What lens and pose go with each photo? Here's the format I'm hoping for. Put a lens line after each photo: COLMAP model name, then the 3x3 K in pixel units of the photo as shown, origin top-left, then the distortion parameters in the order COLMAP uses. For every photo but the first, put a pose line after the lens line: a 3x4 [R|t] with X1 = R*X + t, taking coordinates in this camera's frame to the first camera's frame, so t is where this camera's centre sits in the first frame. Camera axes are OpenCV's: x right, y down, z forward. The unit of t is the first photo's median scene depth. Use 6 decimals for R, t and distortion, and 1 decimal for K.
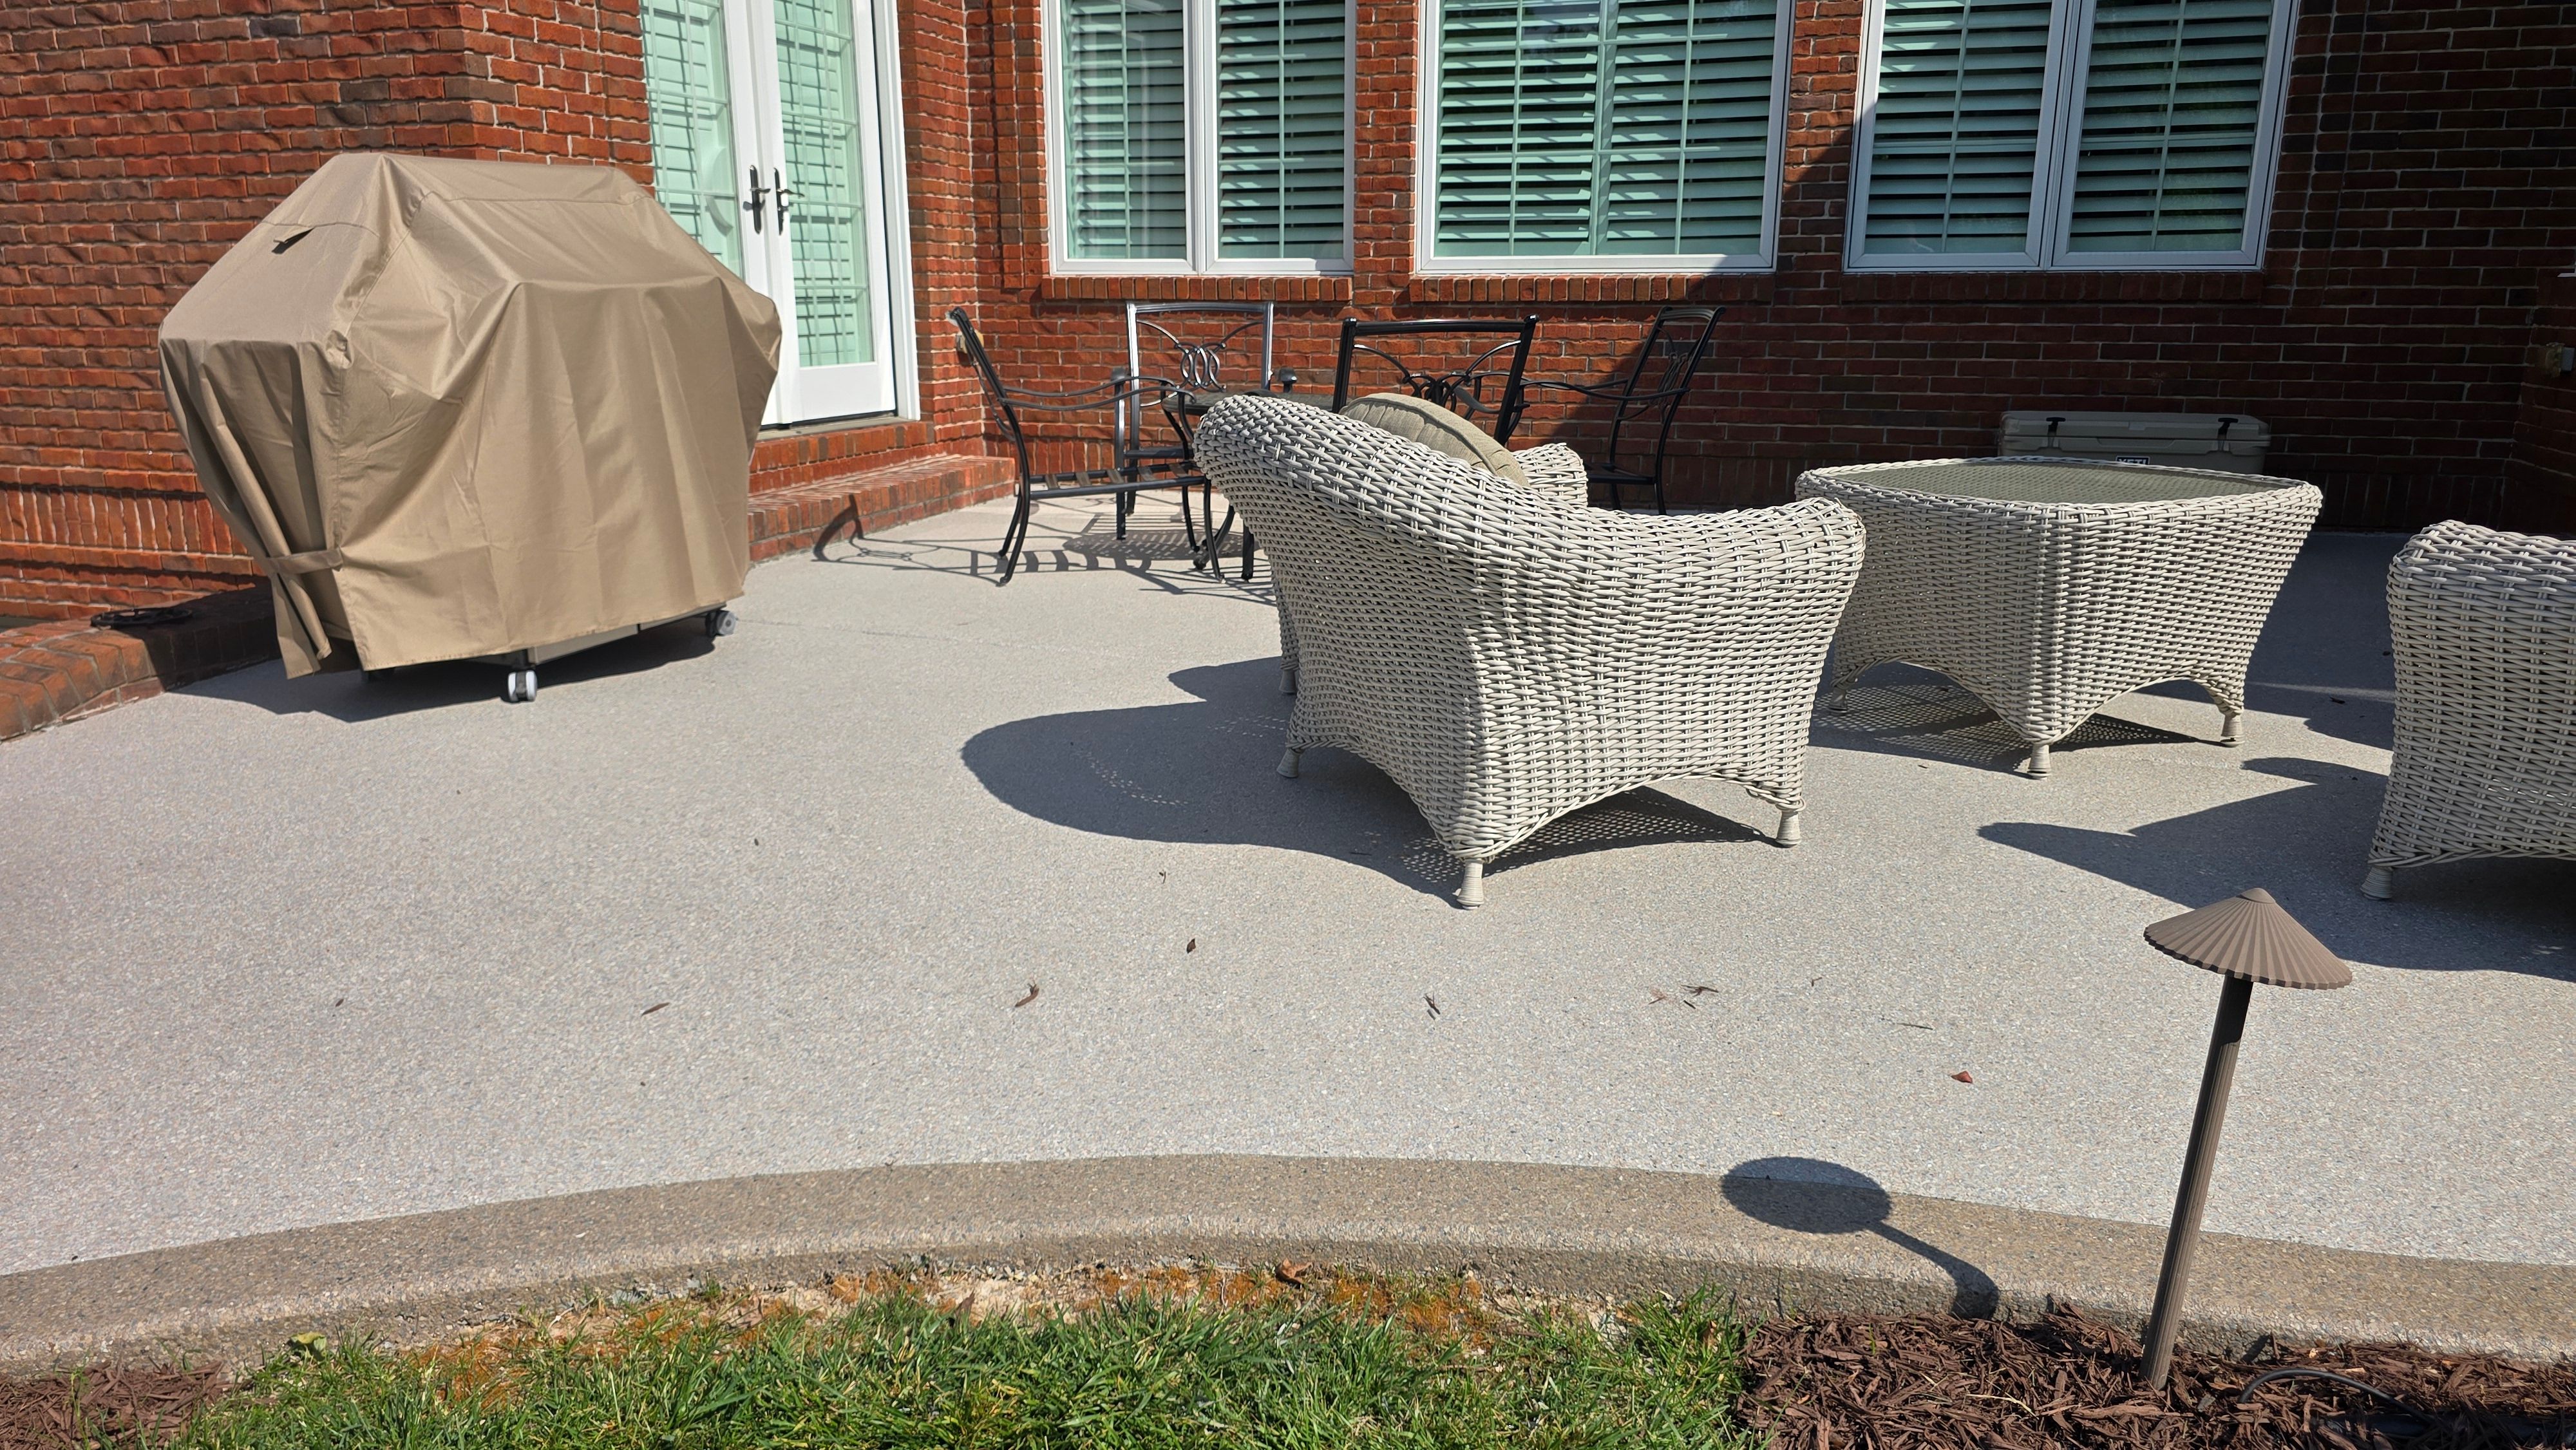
lens RADIAL K [[1745.9, 0, 1275.1], [0, 1745.9, 736.7], [0, 0, 1]] dist [0.040300, -0.044543]
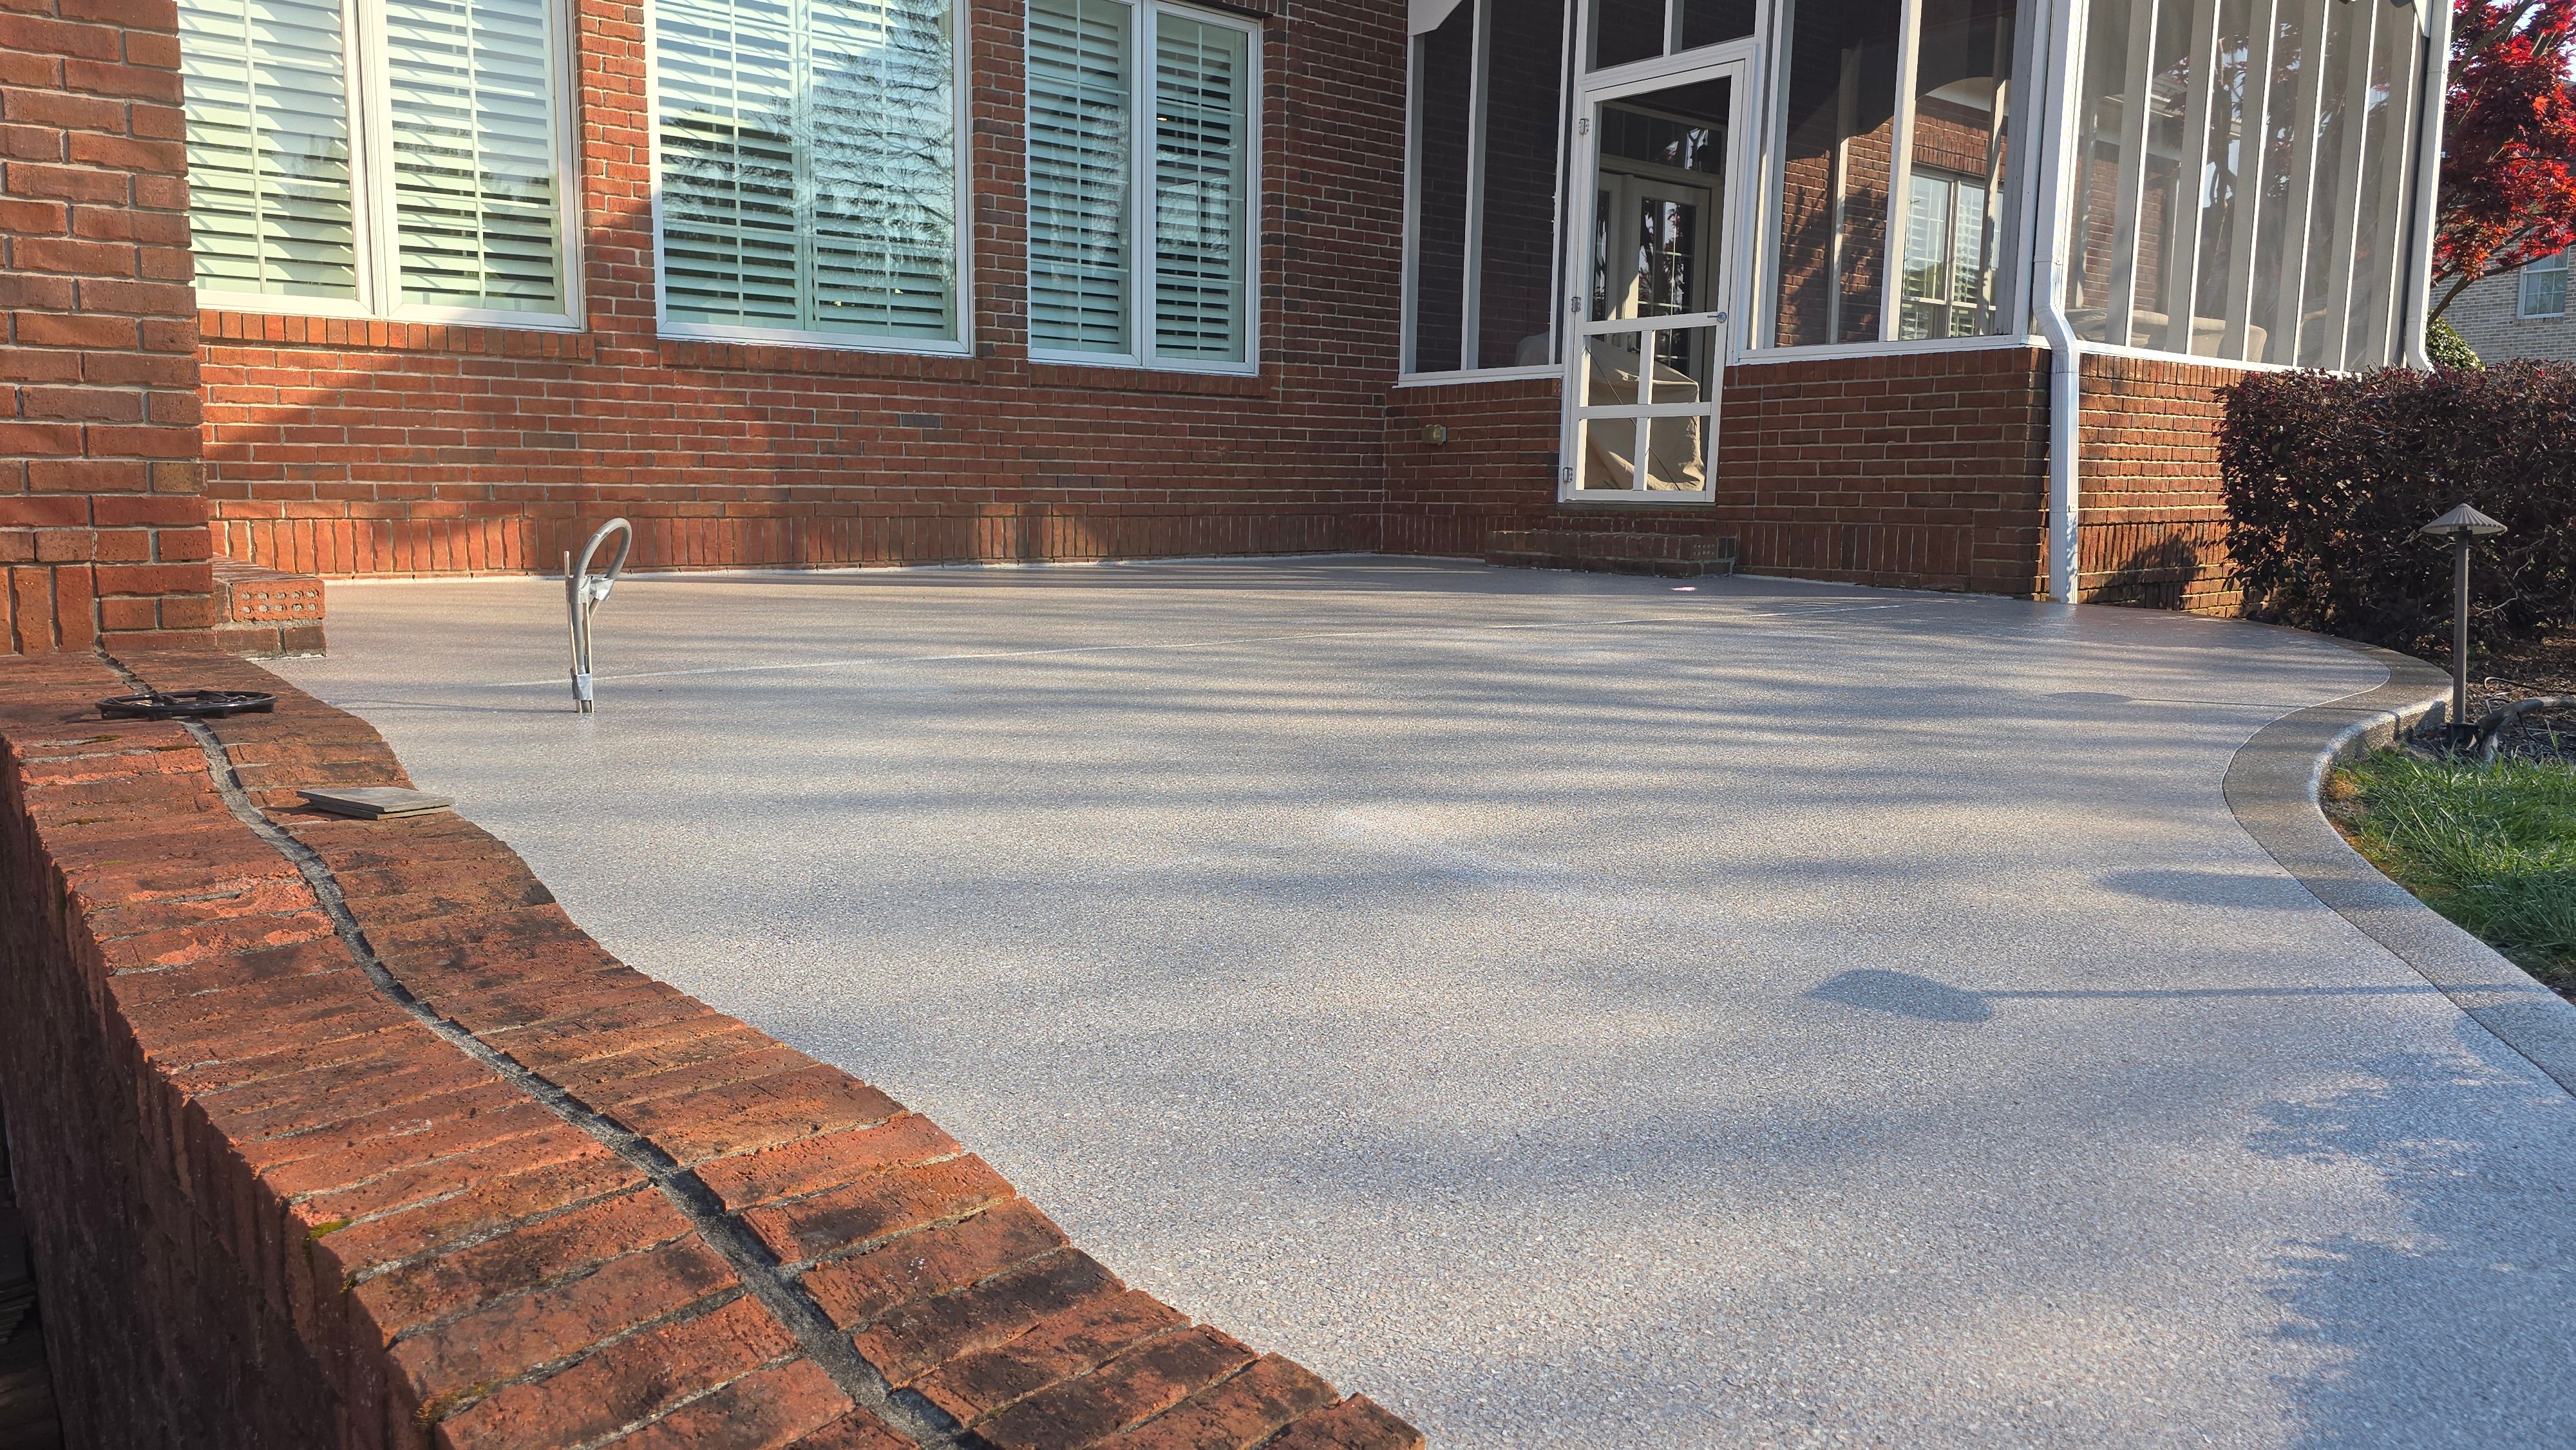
lens RADIAL K [[1727.8, 0, 1276.0], [0, 1727.8, 676.4], [0, 0, 1]] dist [0.084485, -0.108386]
pose [[0.520960, -0.089732, 0.848851, -0.633580], [0.204667, 0.978581, -0.022163, 0.007244], [-0.828681, 0.185278, 0.528167, 0.284327]]
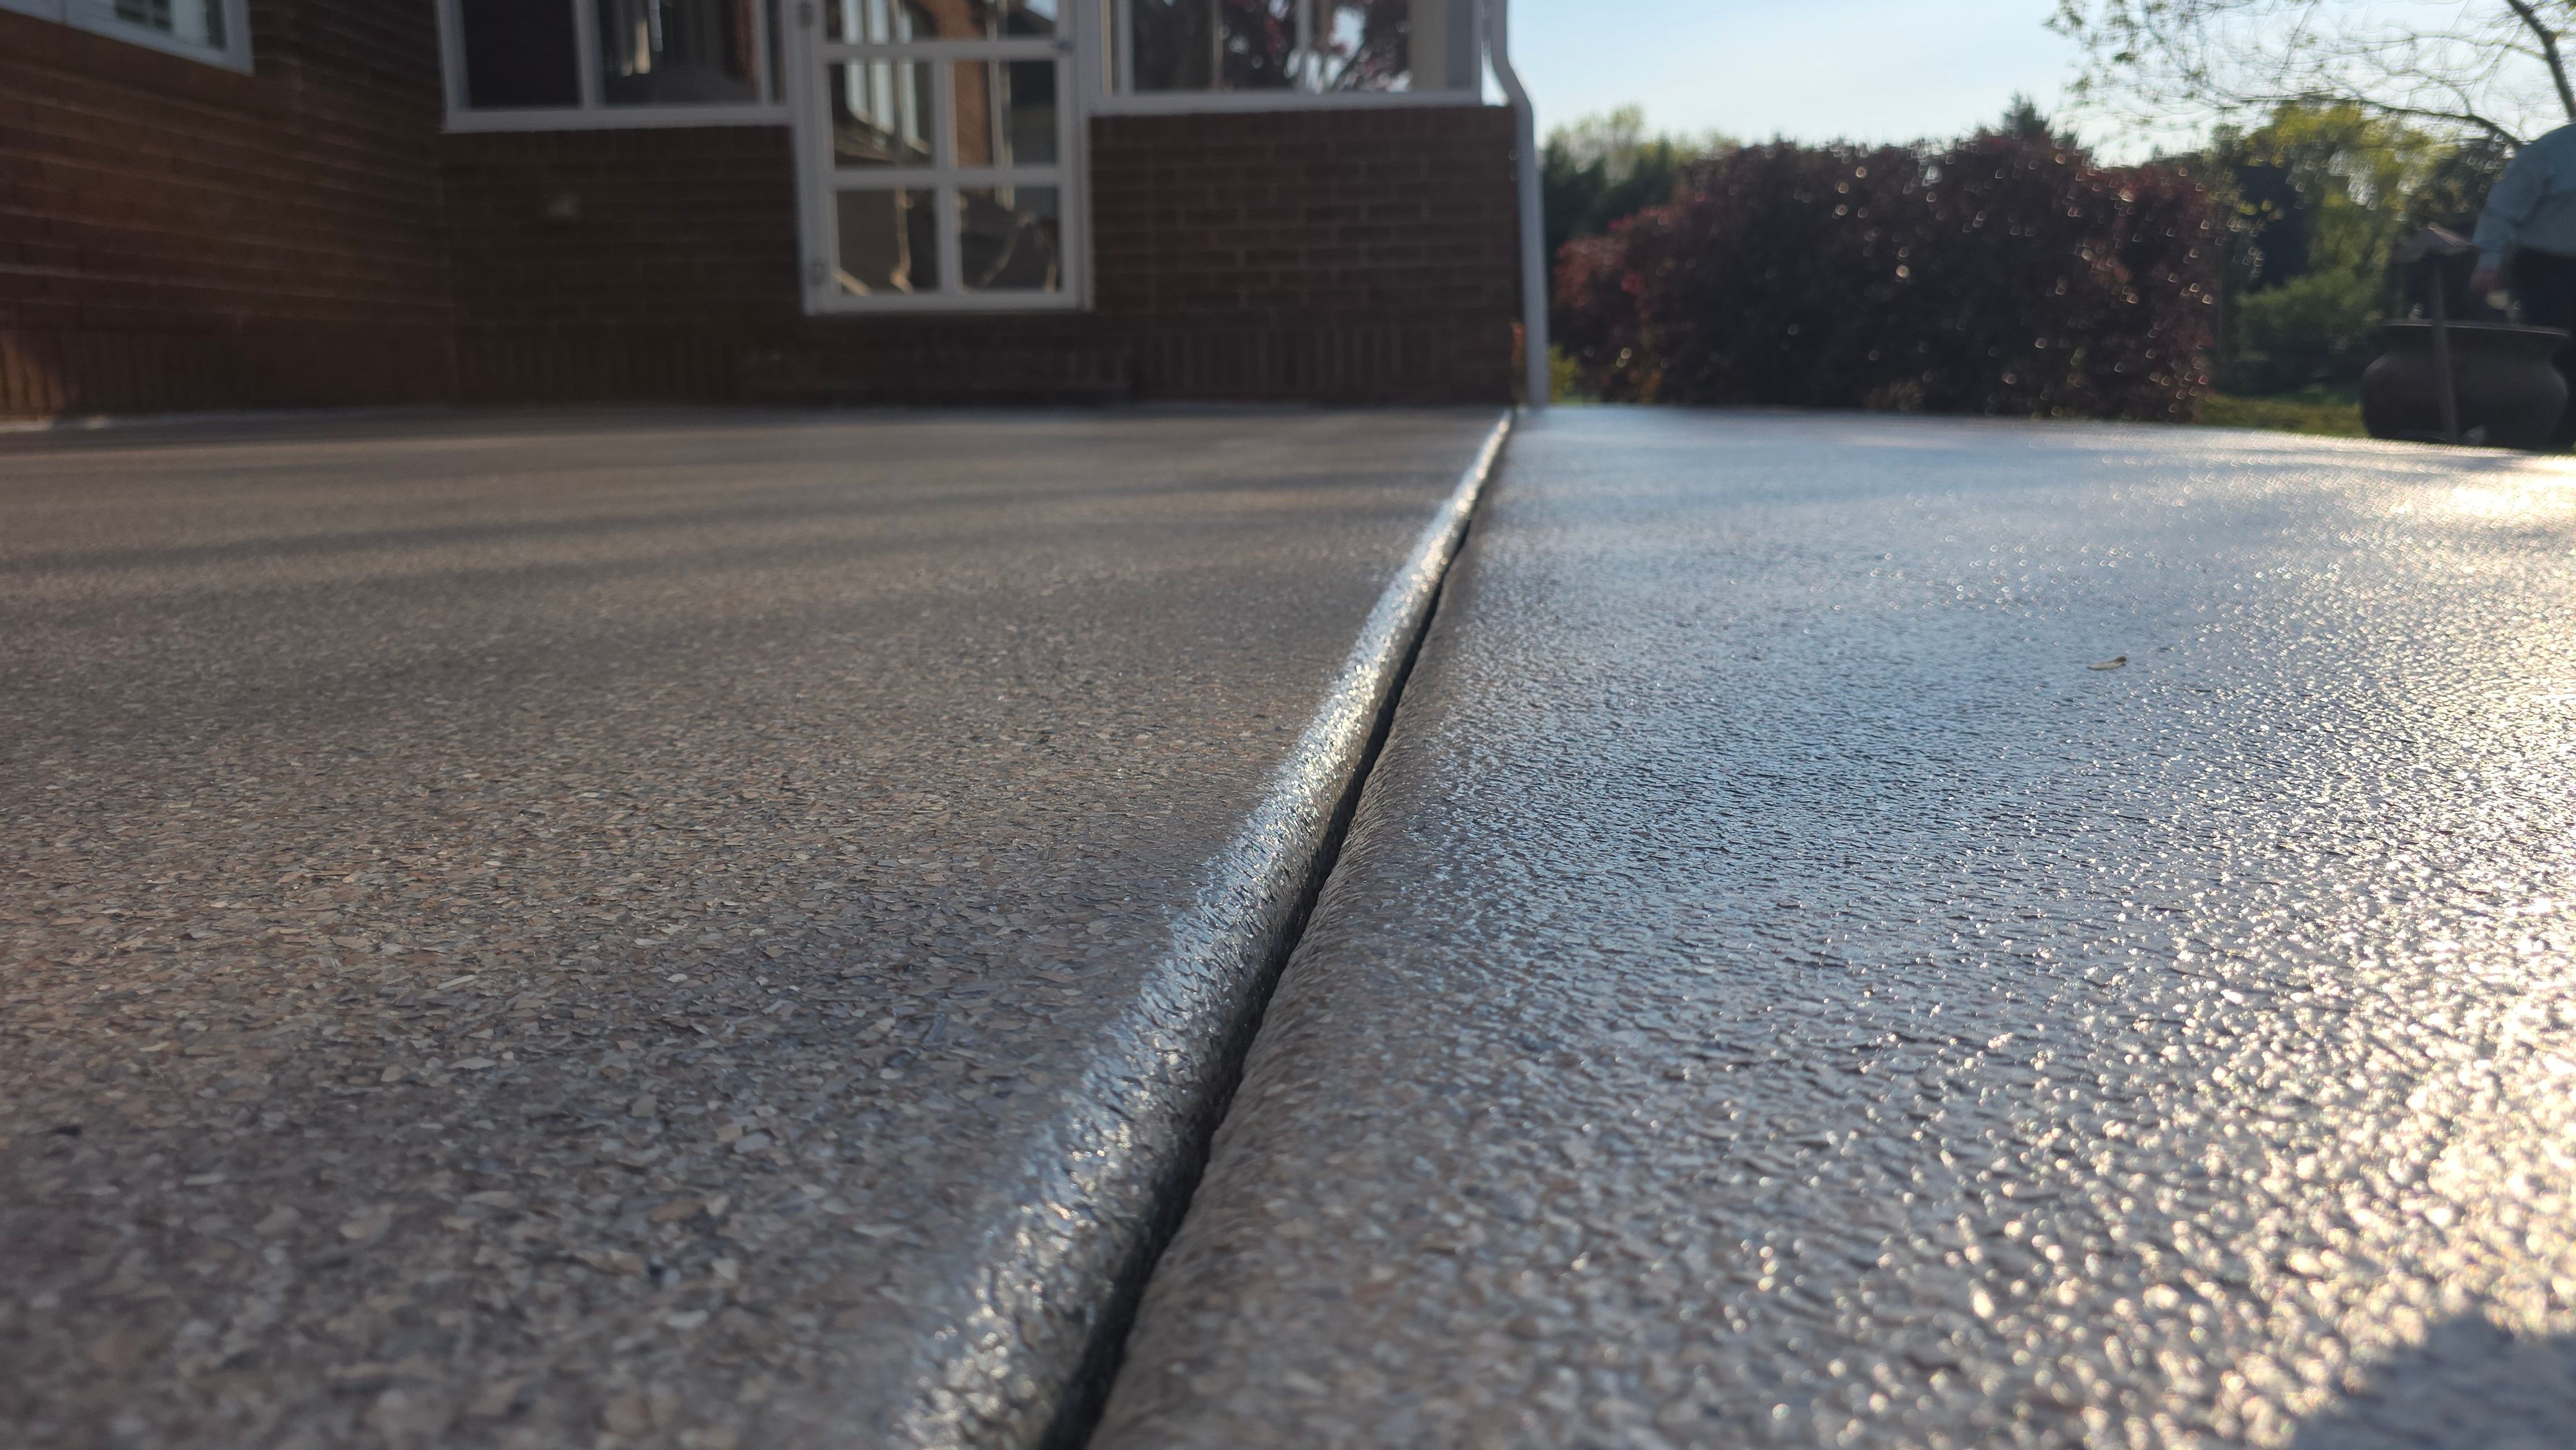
lens RADIAL K [[1746.3, 0, 1288.0], [0, 1746.3, 725.0], [0, 0, 1]] dist [0.011146, -0.029201]
pose [[-0.283410, -0.181647, 0.941638, -0.344201], [0.253267, 0.932860, 0.256181, -0.077766], [-0.924951, 0.311090, -0.218377, 0.812872]]
